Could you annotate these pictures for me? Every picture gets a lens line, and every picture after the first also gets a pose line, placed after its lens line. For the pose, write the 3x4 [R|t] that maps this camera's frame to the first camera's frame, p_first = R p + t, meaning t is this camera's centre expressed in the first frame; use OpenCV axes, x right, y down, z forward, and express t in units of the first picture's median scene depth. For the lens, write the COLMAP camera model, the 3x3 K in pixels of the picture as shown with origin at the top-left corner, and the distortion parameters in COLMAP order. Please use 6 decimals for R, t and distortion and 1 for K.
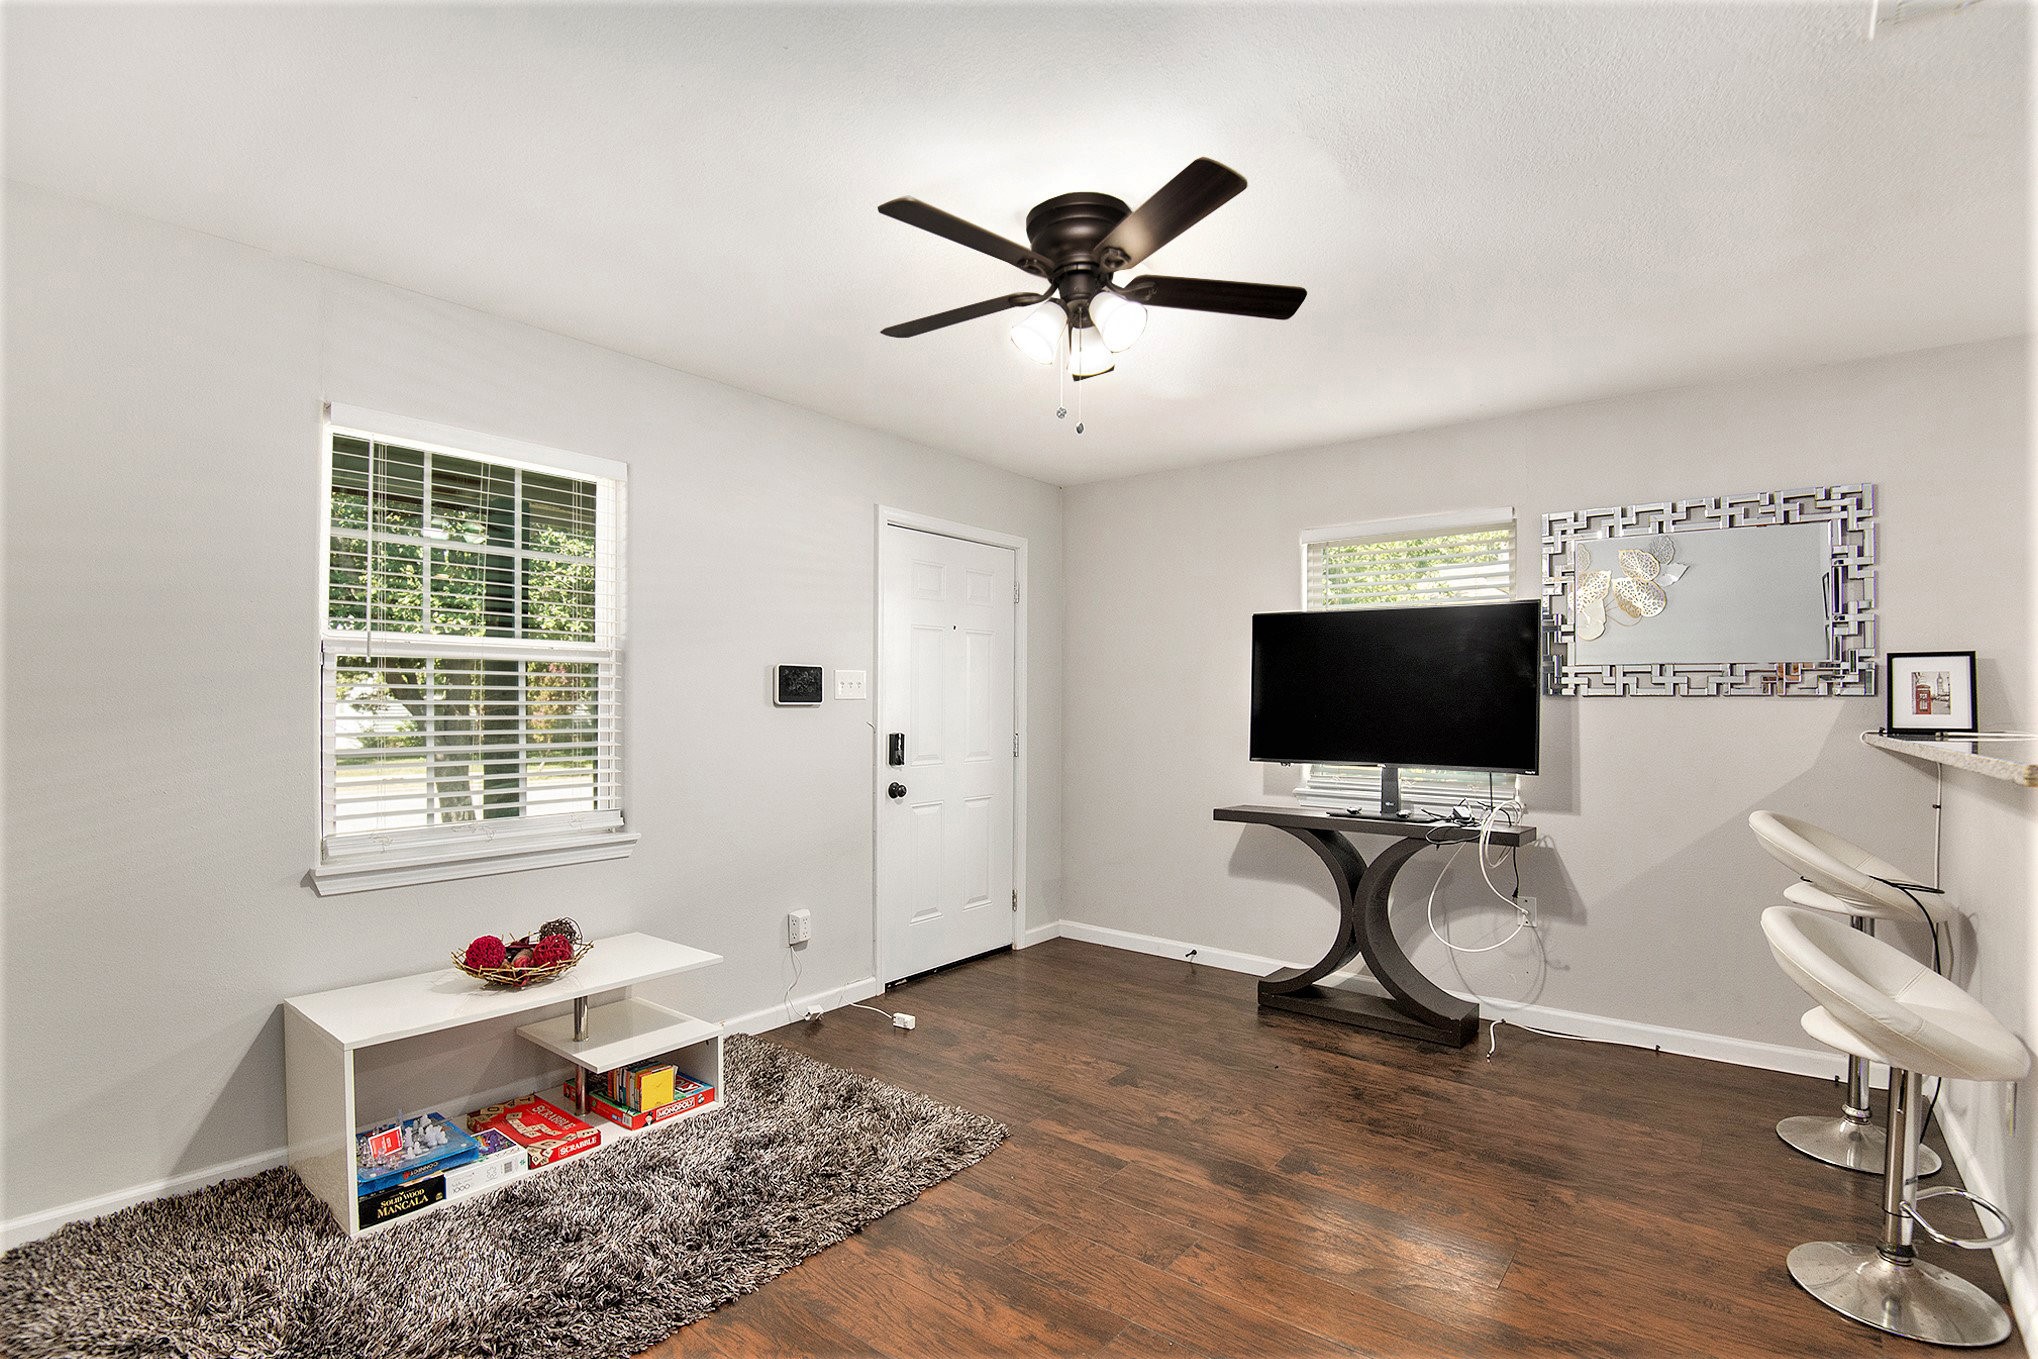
lens RADIAL K [[951.6, 0, 1023.5], [0, 951.6, 688.0], [0, 0, 1]] dist [-0.007626, -0.014926]
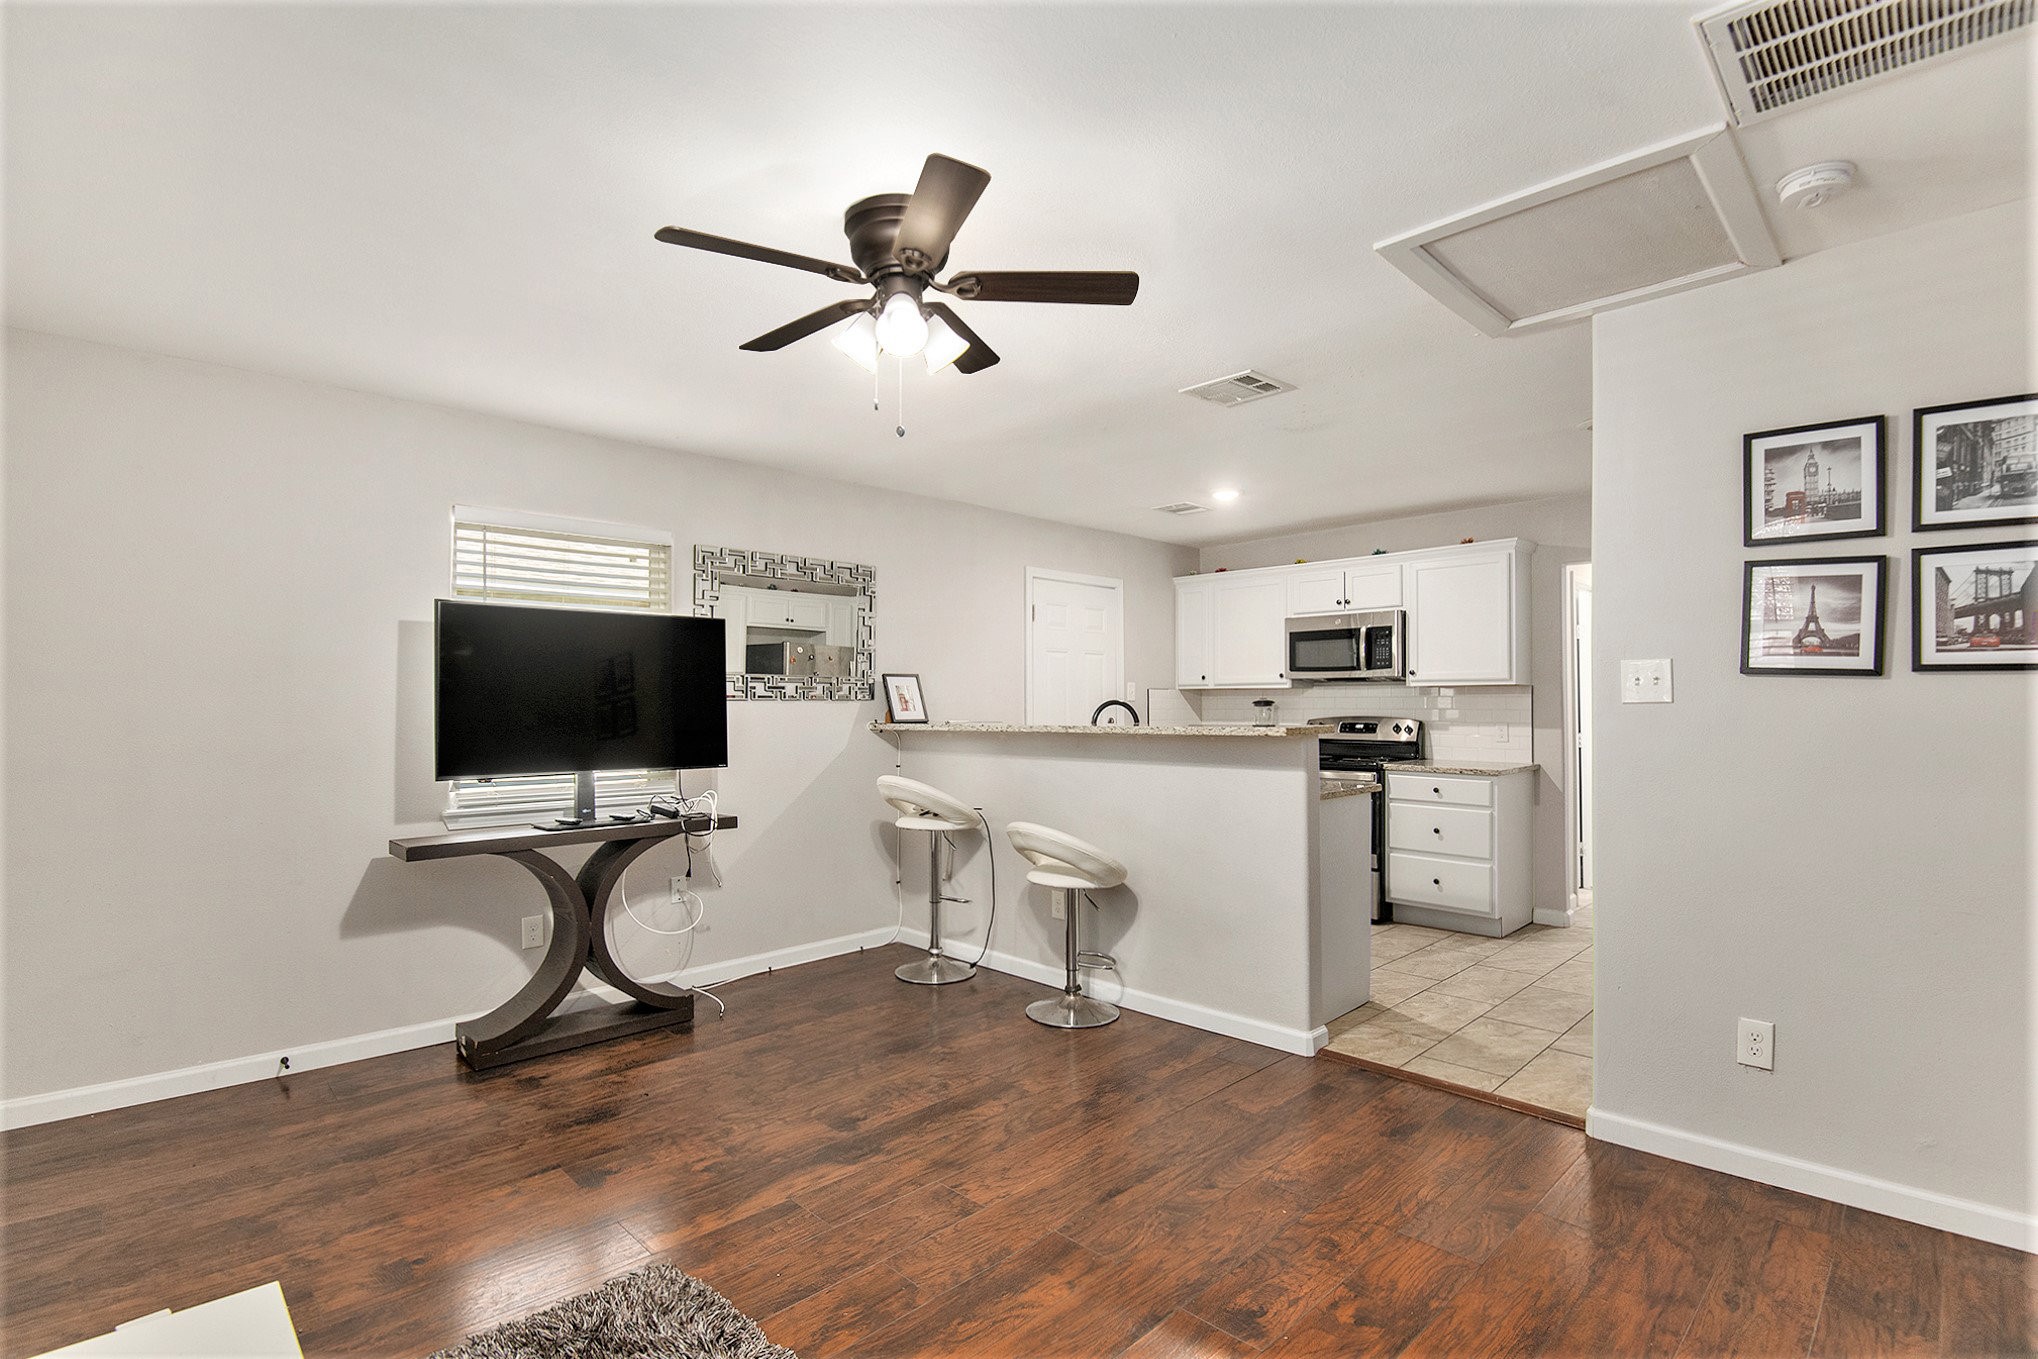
lens RADIAL K [[951.6, 0, 1008.3], [0, 951.6, 688.2], [0, 0, 1]] dist [-0.007626, -0.014926]
pose [[0.126417, 0.012768, 0.991895, -0.651815], [-0.011857, 0.999865, -0.011360, 0.003345], [-0.991906, -0.010325, 0.126552, 0.553291]]
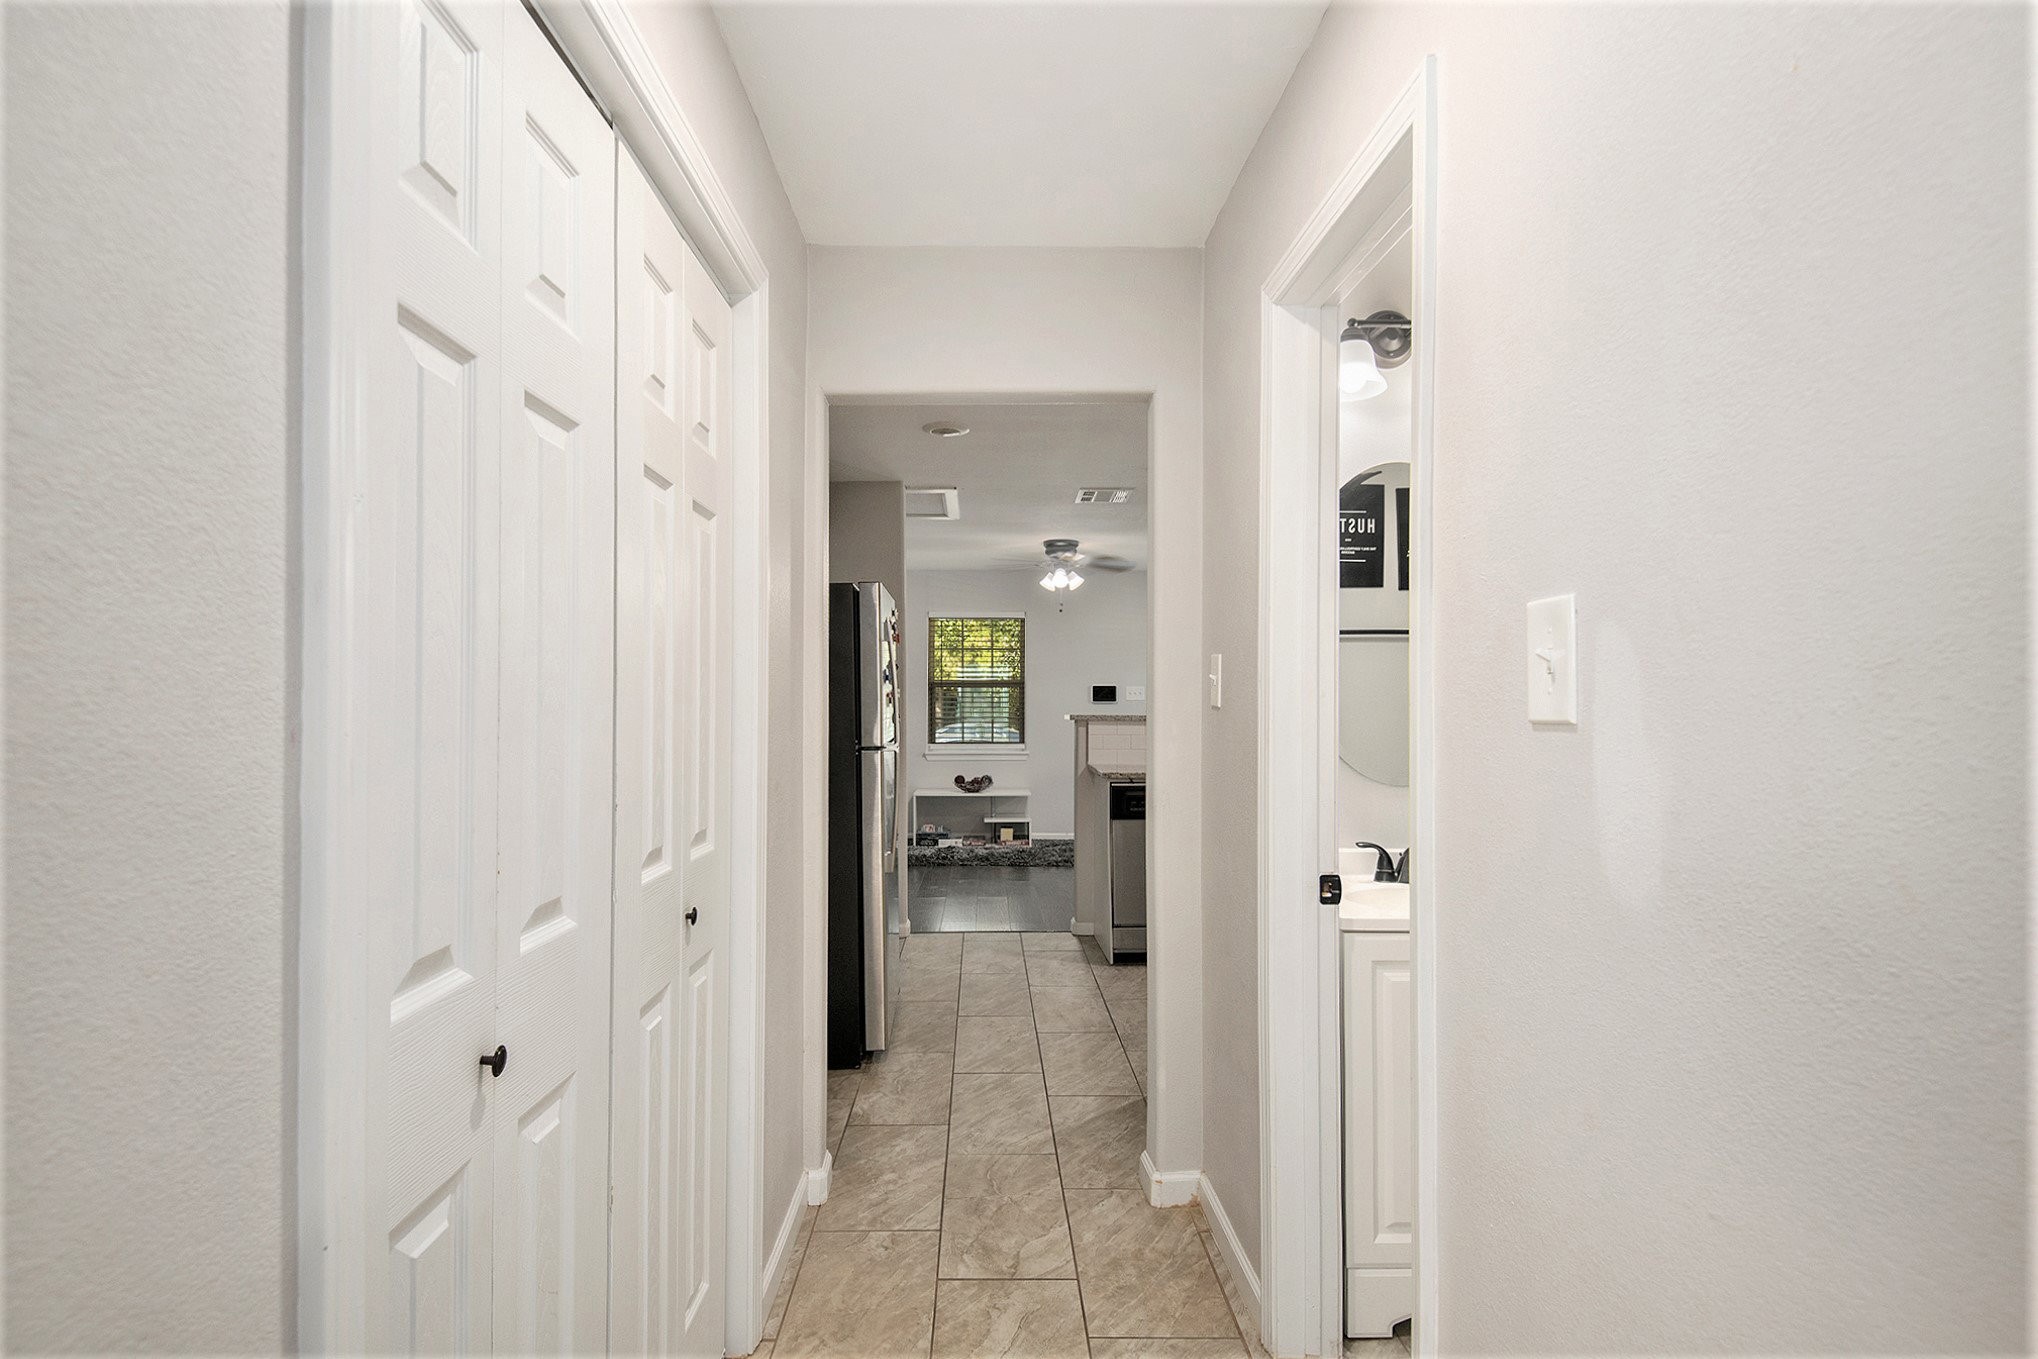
lens RADIAL K [[1017.6, 0, 1008.4], [0, 1017.6, 679.2], [0, 0, 1]] dist [0.029576, -0.000408]
pose [[0.640342, -0.014150, -0.767960, 1.743031], [0.004598, 0.999883, -0.014590, -0.006809], [0.768076, 0.005812, 0.640332, -0.862420]]
